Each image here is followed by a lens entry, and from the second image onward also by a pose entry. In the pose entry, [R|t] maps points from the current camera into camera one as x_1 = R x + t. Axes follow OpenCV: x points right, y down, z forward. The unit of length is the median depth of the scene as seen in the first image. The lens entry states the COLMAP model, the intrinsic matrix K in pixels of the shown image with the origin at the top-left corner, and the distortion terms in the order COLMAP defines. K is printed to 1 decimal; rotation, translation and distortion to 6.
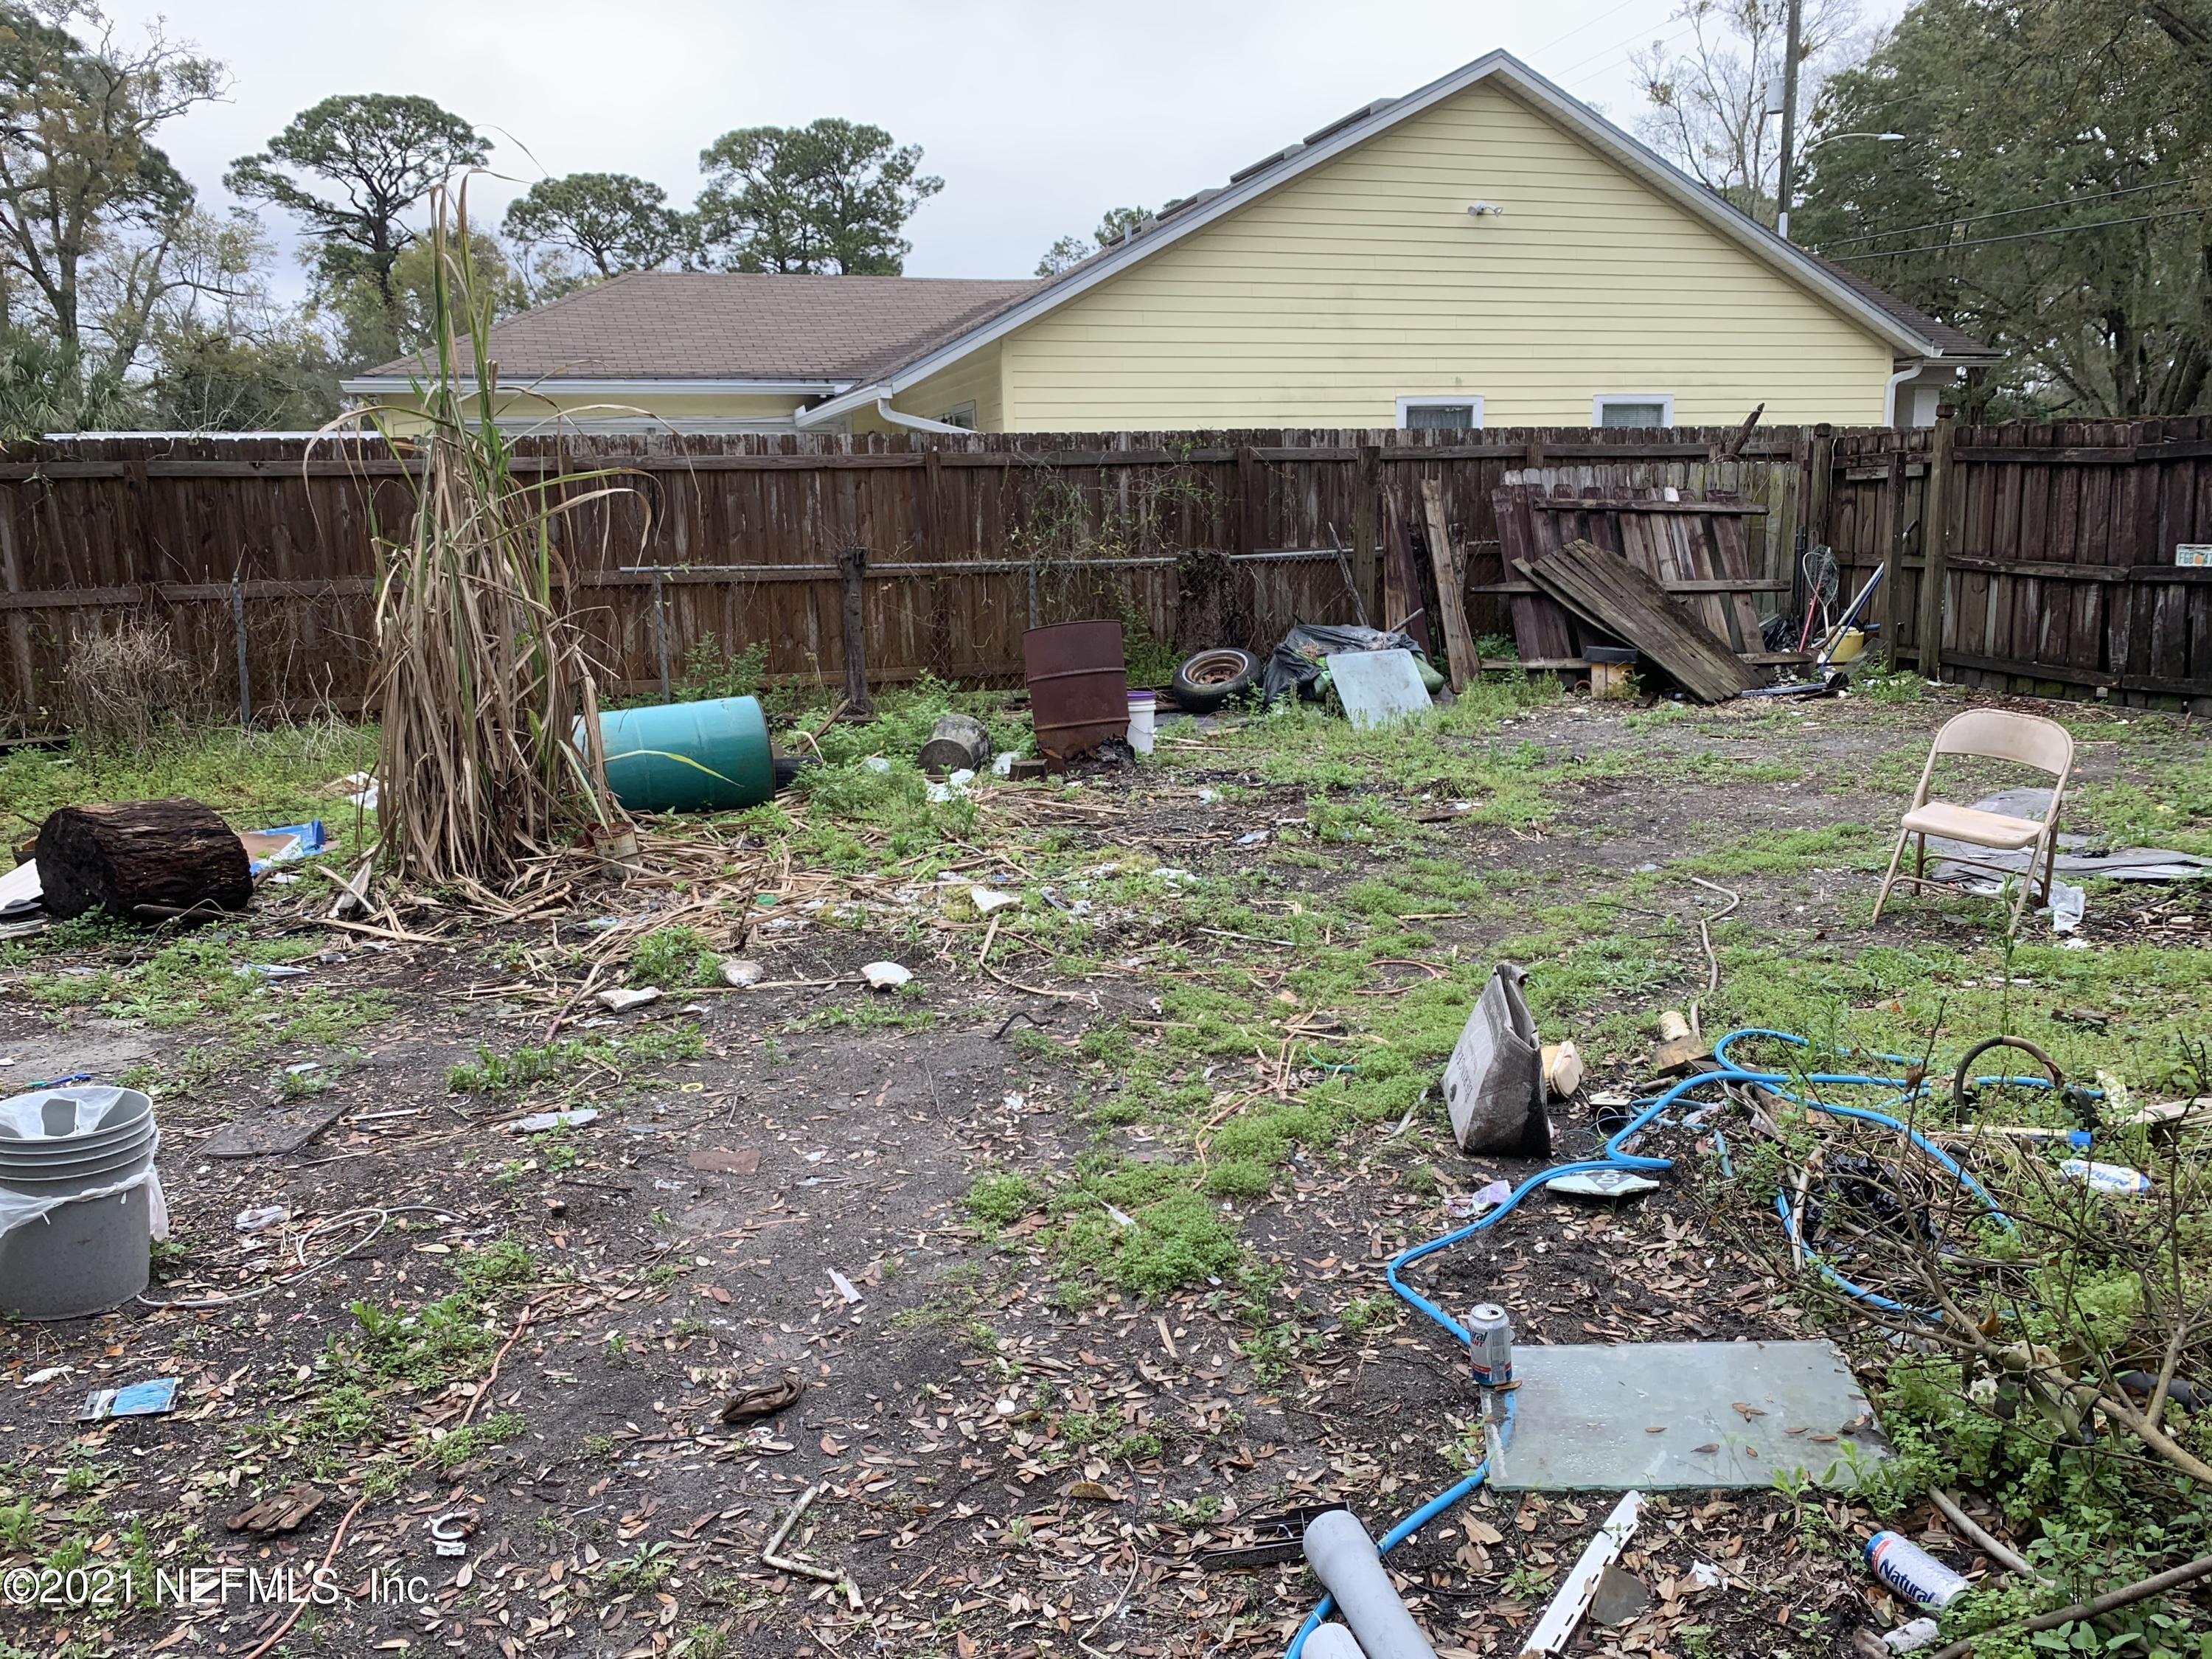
lens RADIAL K [[1717.8, 0, 1114.4], [0, 1717.8, 827.7], [0, 0, 1]] dist [0.015608, -0.019371]
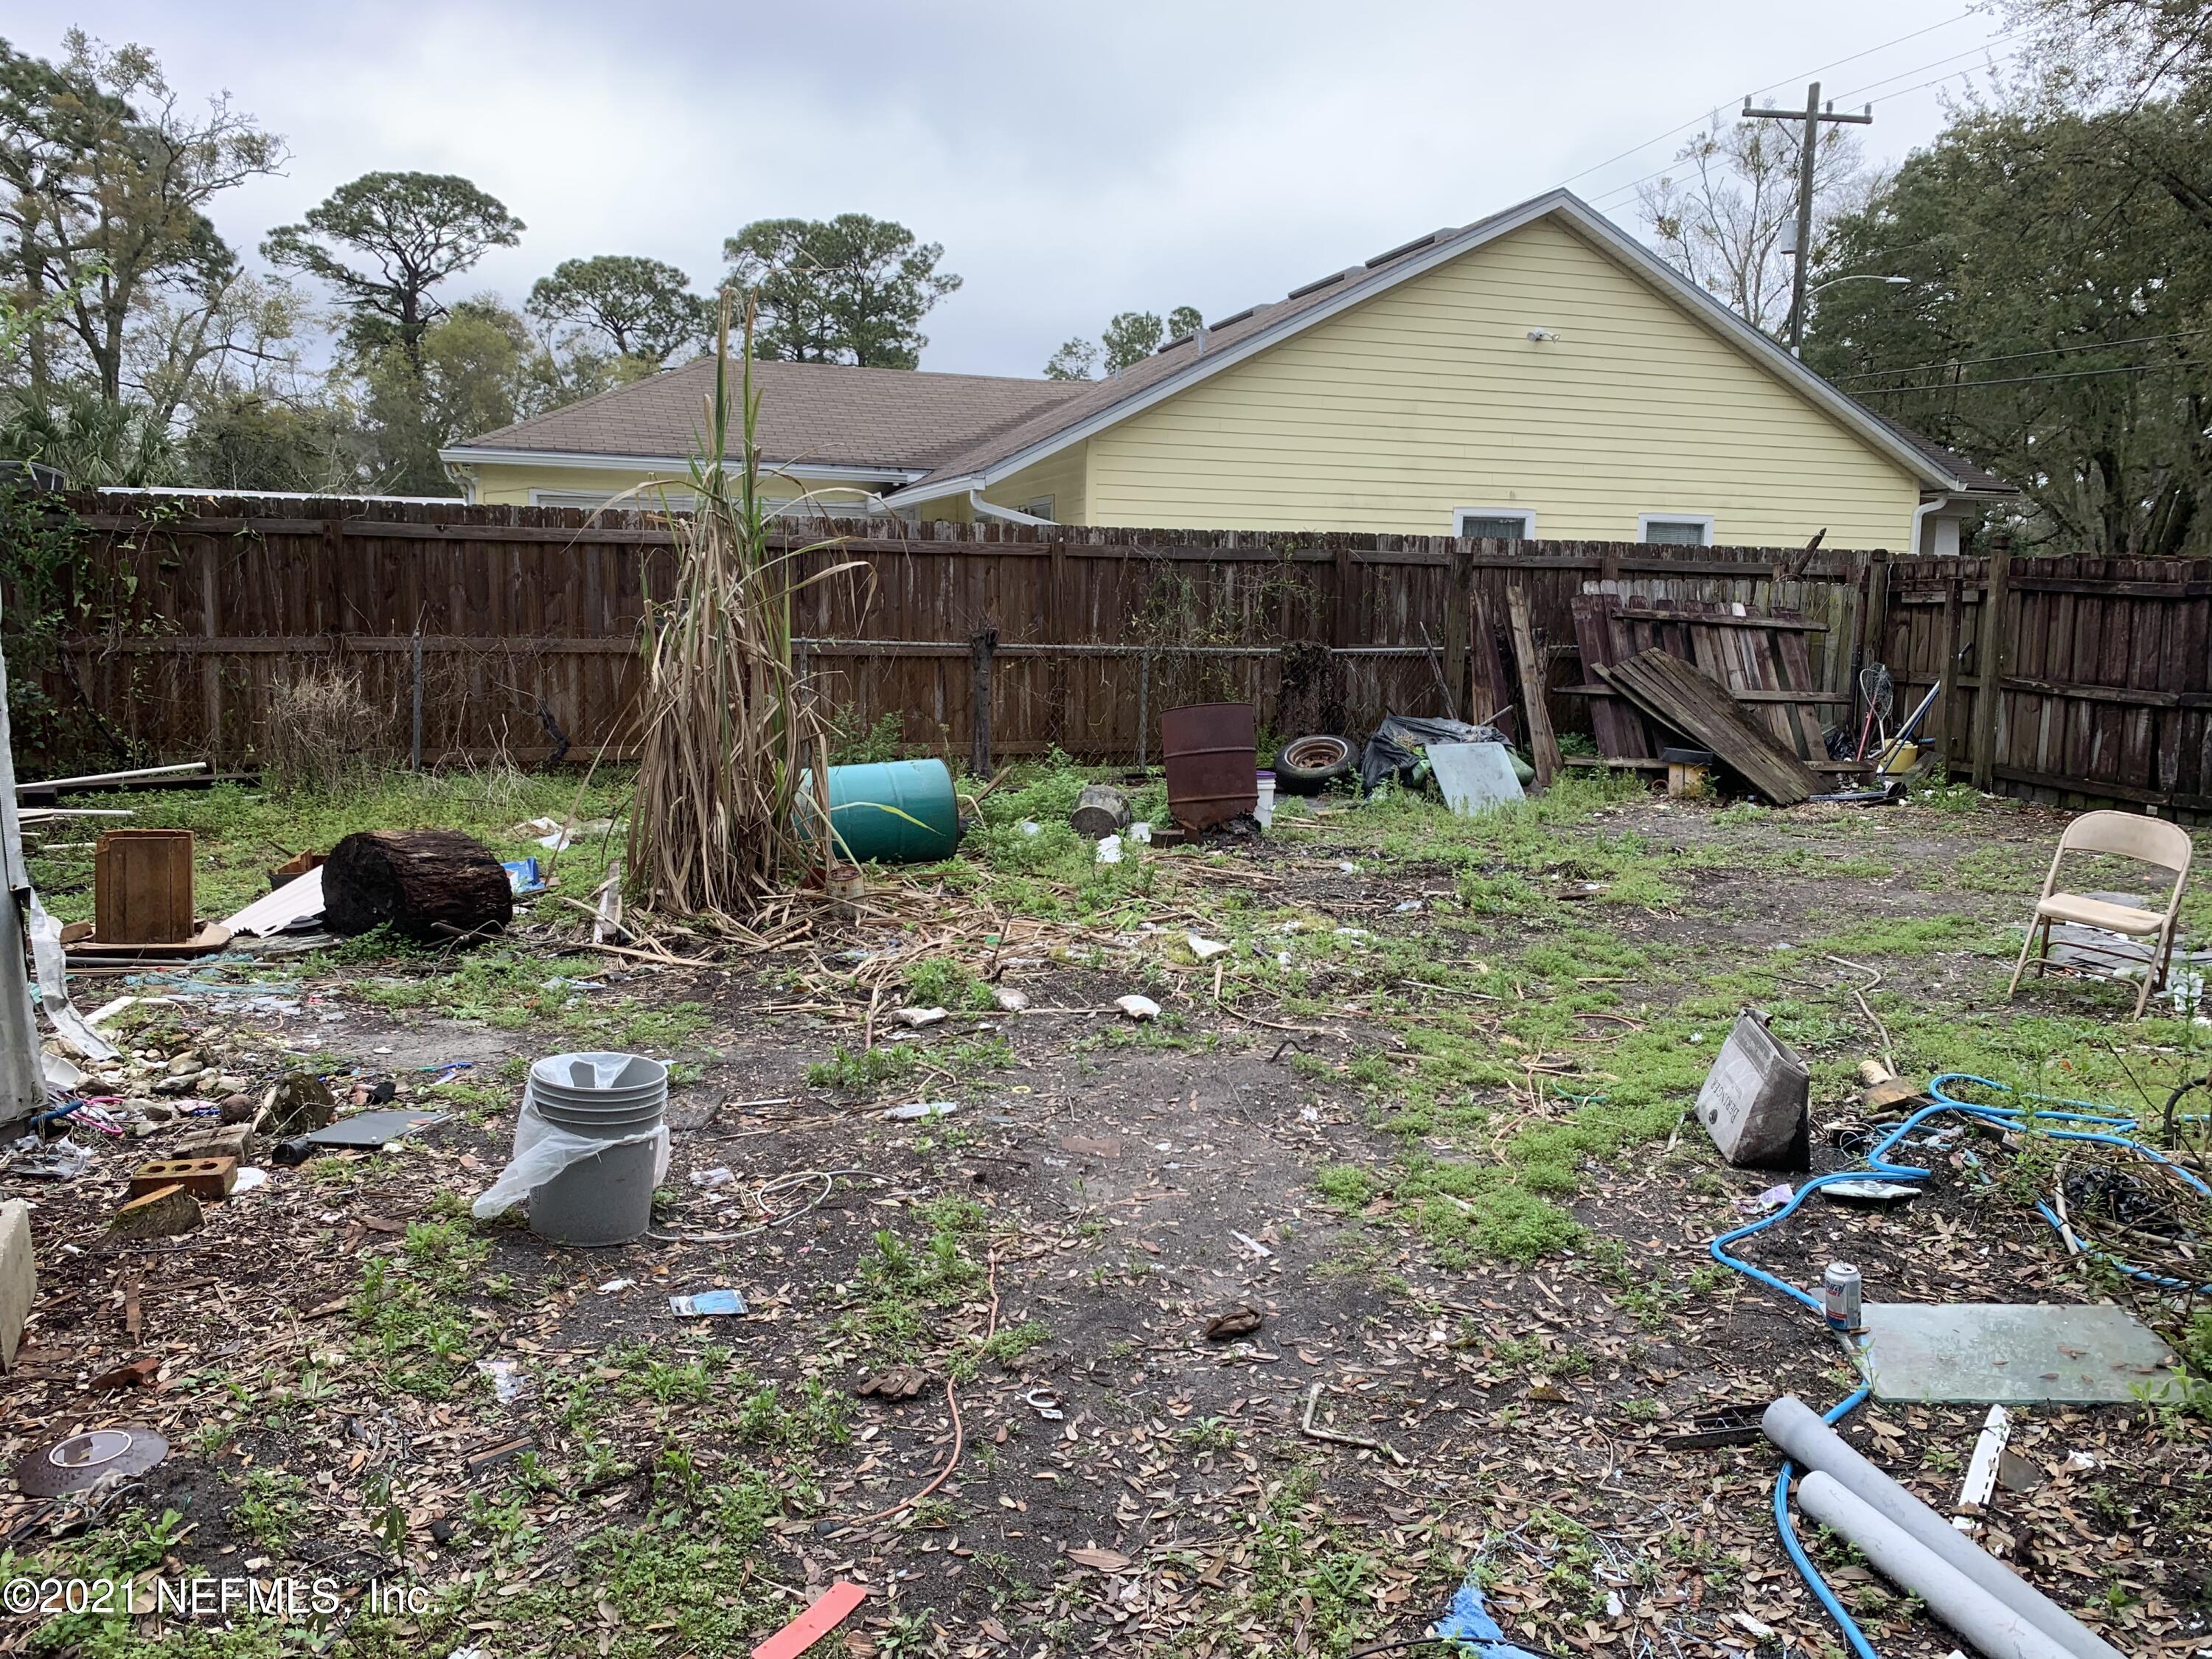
lens RADIAL K [[1717.8, 0, 1101.8], [0, 1717.8, 823.2], [0, 0, 1]] dist [0.015608, -0.019371]
pose [[0.999161, 0.039689, 0.010061, -0.092038], [-0.039072, 0.997696, -0.055463, 0.015420], [-0.012239, 0.055023, 0.998410, -0.062345]]
